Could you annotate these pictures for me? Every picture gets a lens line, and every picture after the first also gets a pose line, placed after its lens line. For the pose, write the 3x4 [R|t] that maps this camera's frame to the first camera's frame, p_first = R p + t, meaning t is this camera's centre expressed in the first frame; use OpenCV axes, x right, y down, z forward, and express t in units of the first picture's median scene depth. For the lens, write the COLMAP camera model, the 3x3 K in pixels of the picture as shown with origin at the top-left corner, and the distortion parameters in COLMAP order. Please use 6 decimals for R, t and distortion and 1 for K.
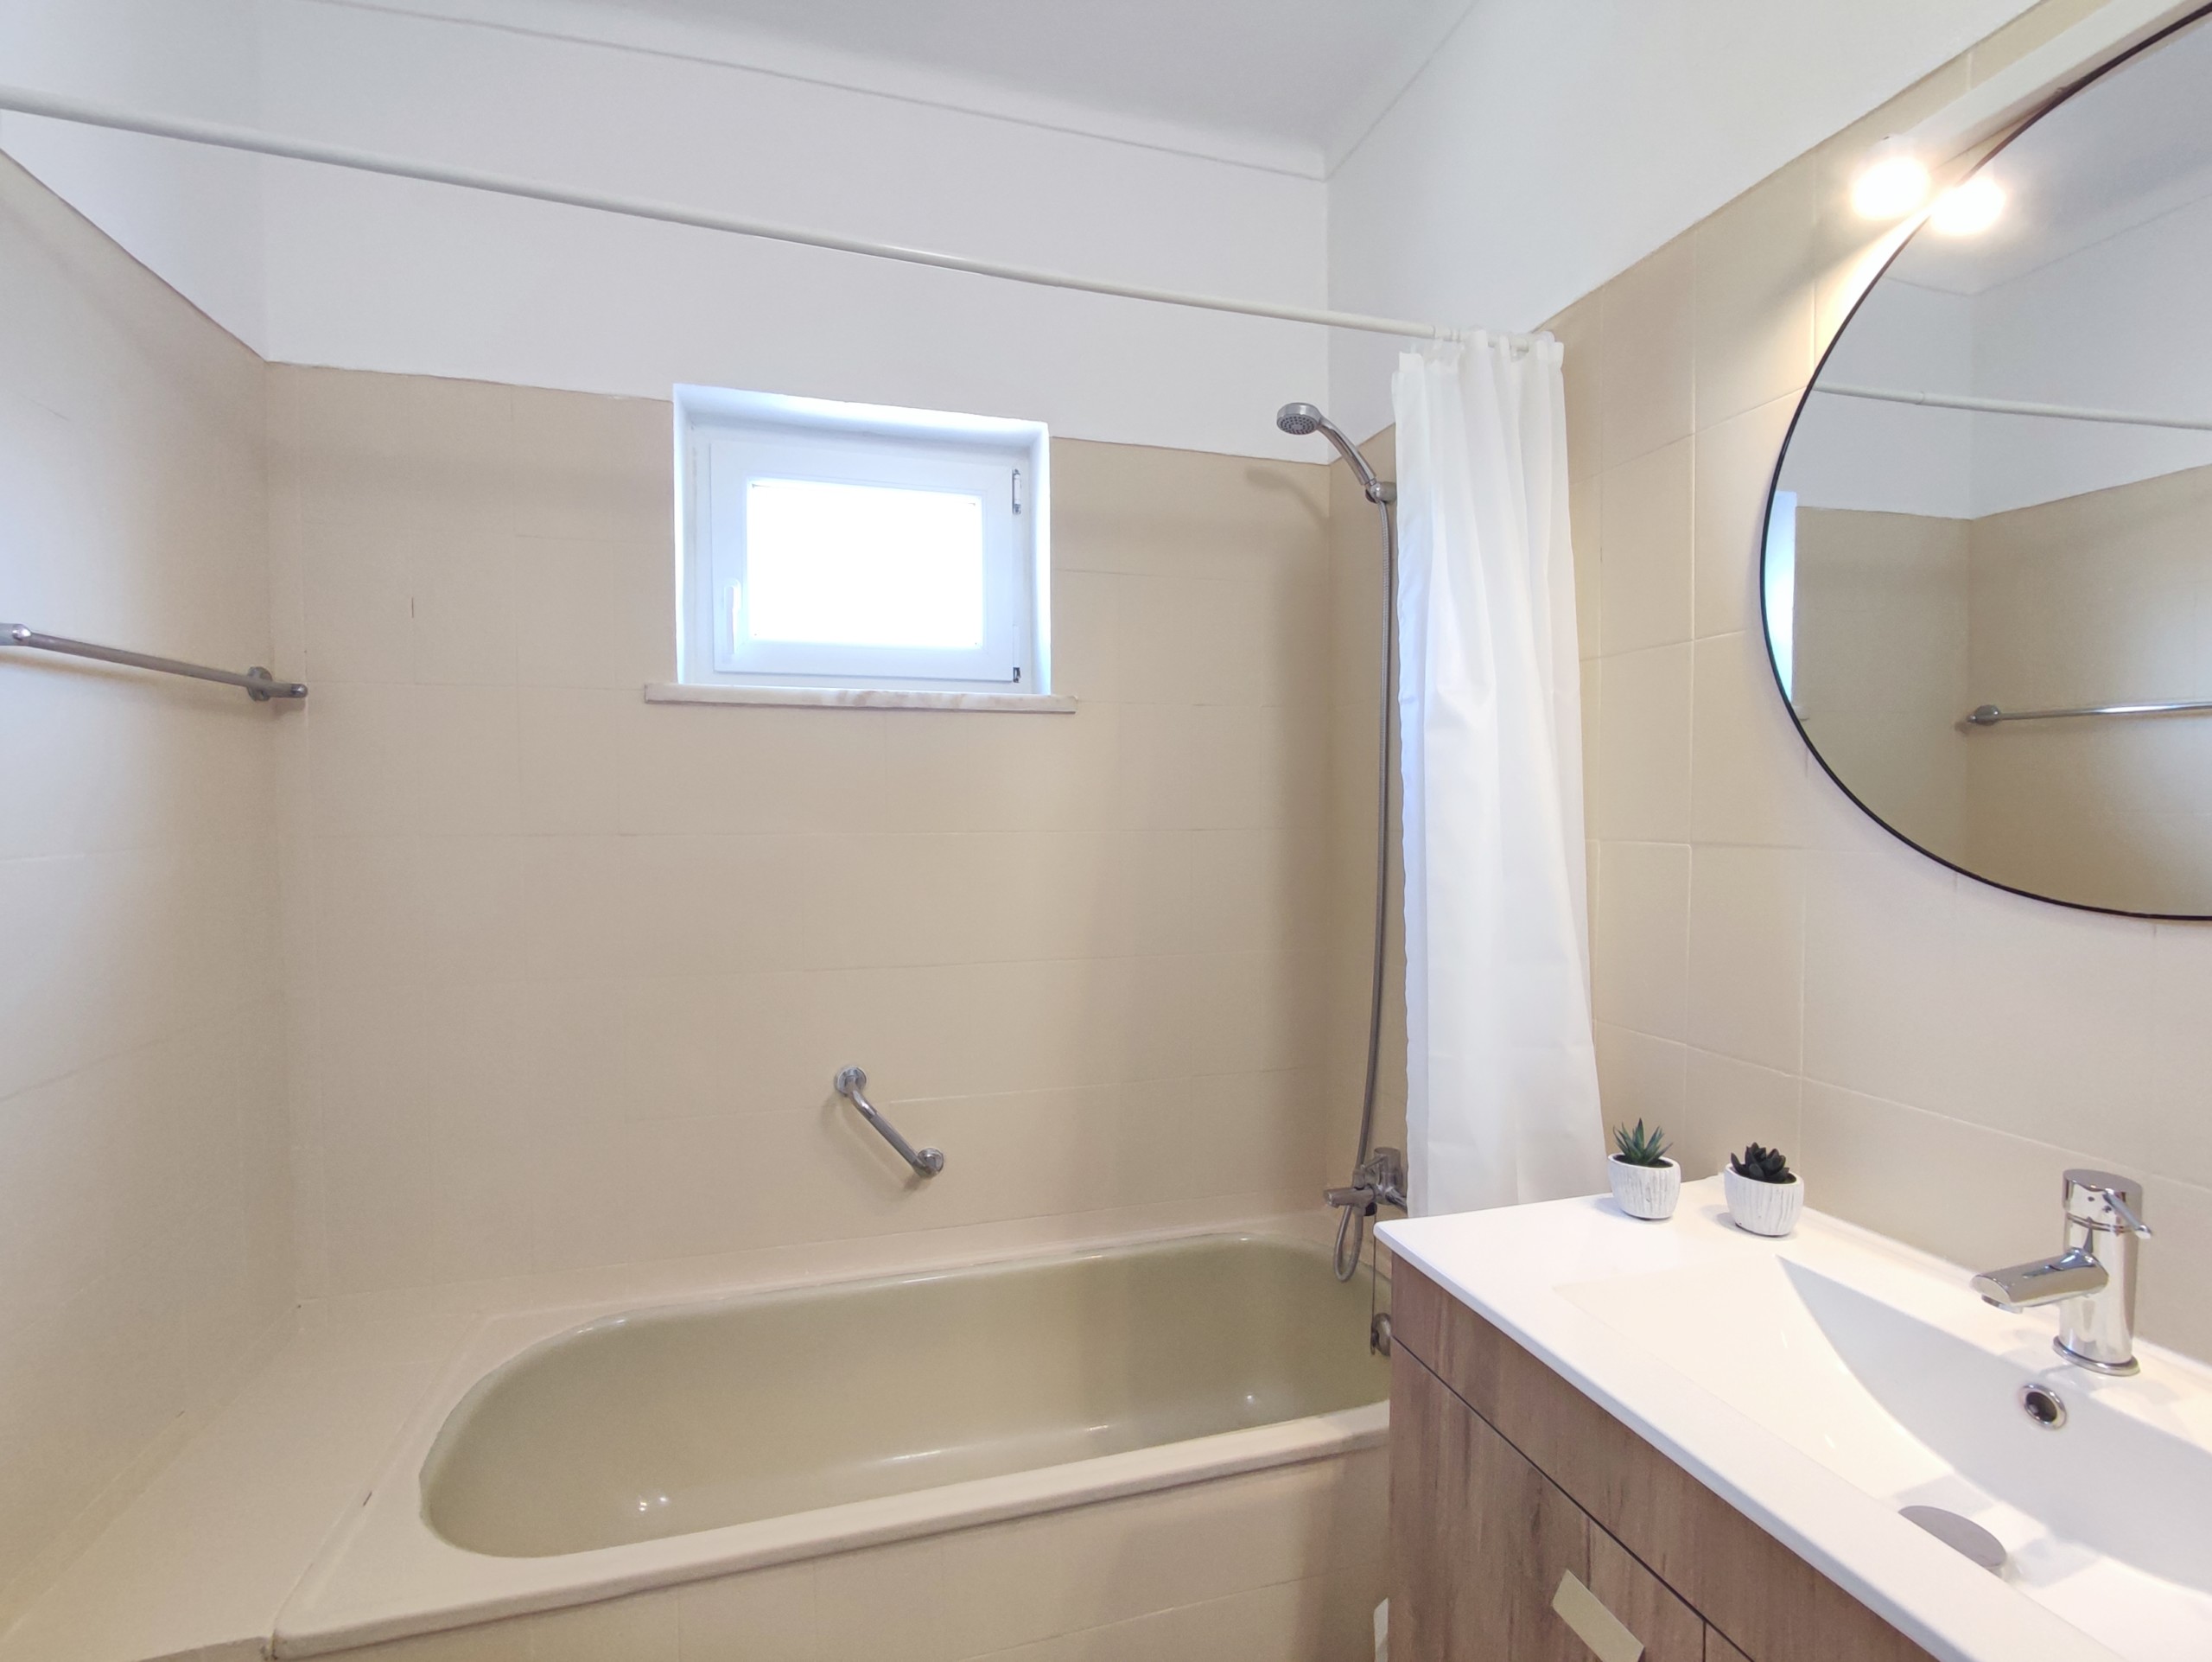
lens RADIAL K [[1007.9, 0, 1108.7], [0, 1007.9, 840.9], [0, 0, 1]] dist [-0.002759, -0.000994]
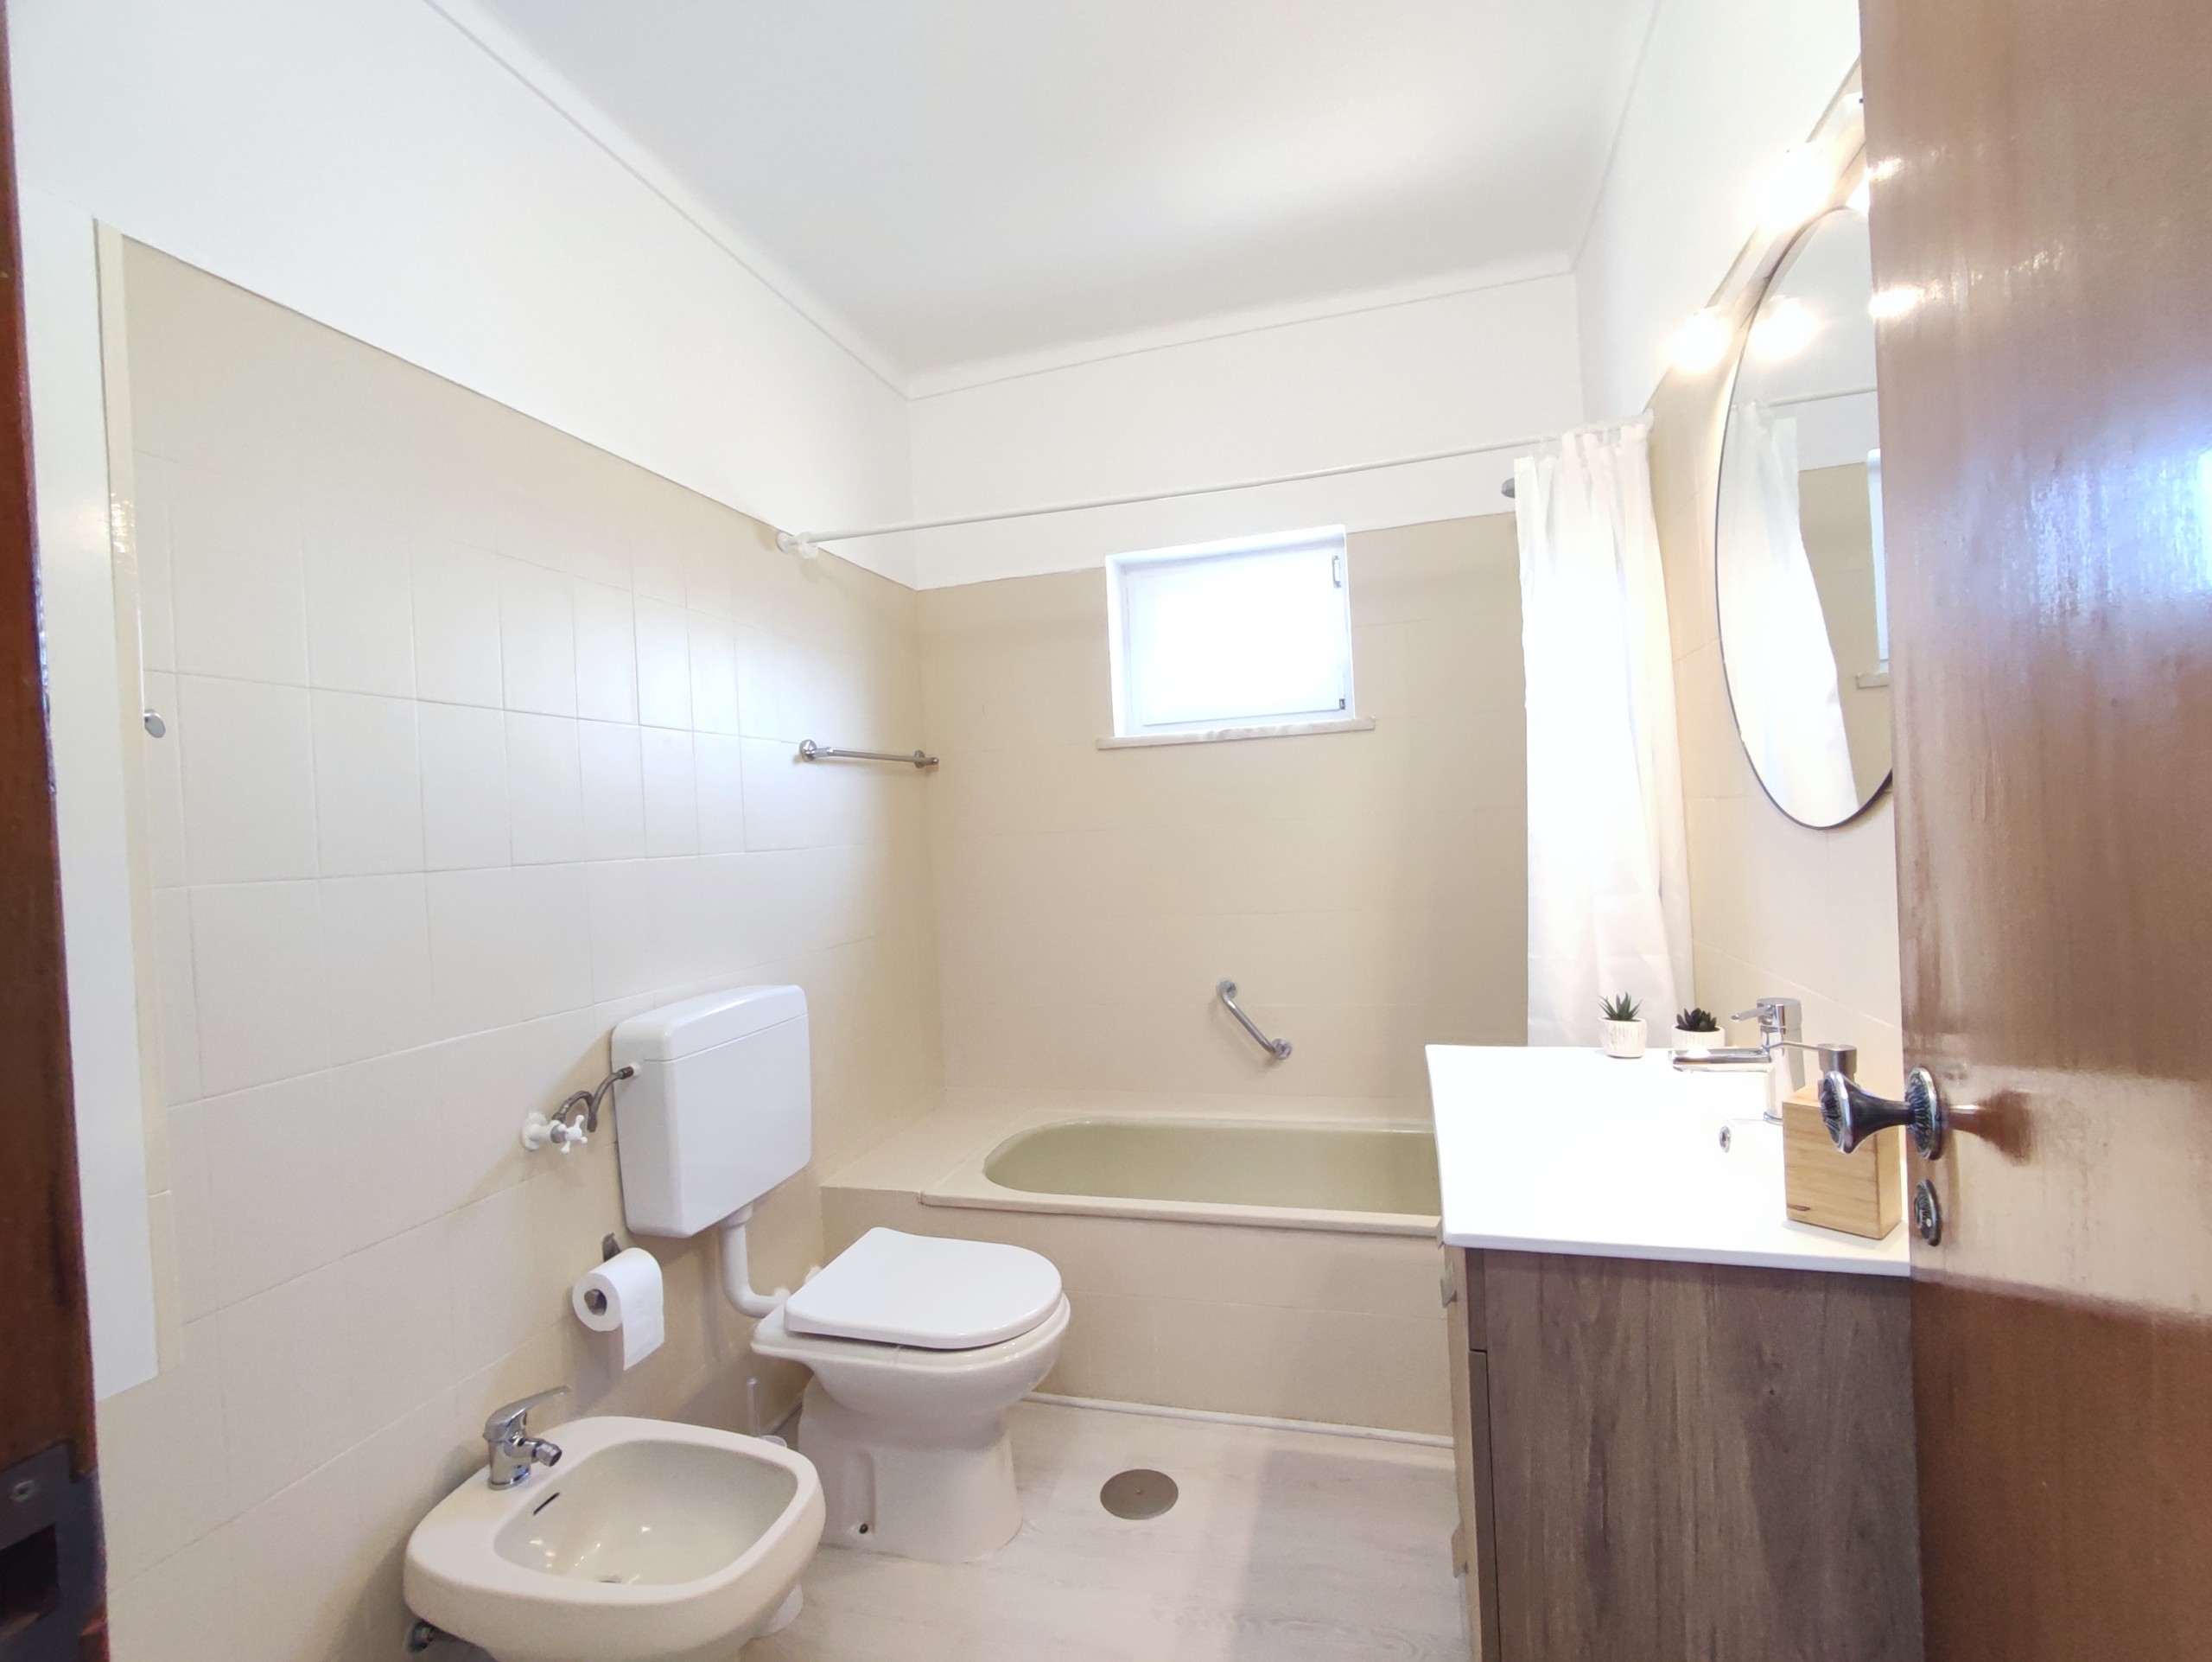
lens RADIAL K [[1007.9, 0, 1104.2], [0, 1007.9, 832.5], [0, 0, 1]] dist [-0.002759, -0.000994]
pose [[0.838161, -0.040316, -0.543930, 0.426333], [0.031408, 0.999177, -0.025661, 0.039248], [0.544517, 0.004425, 0.838738, -0.368932]]
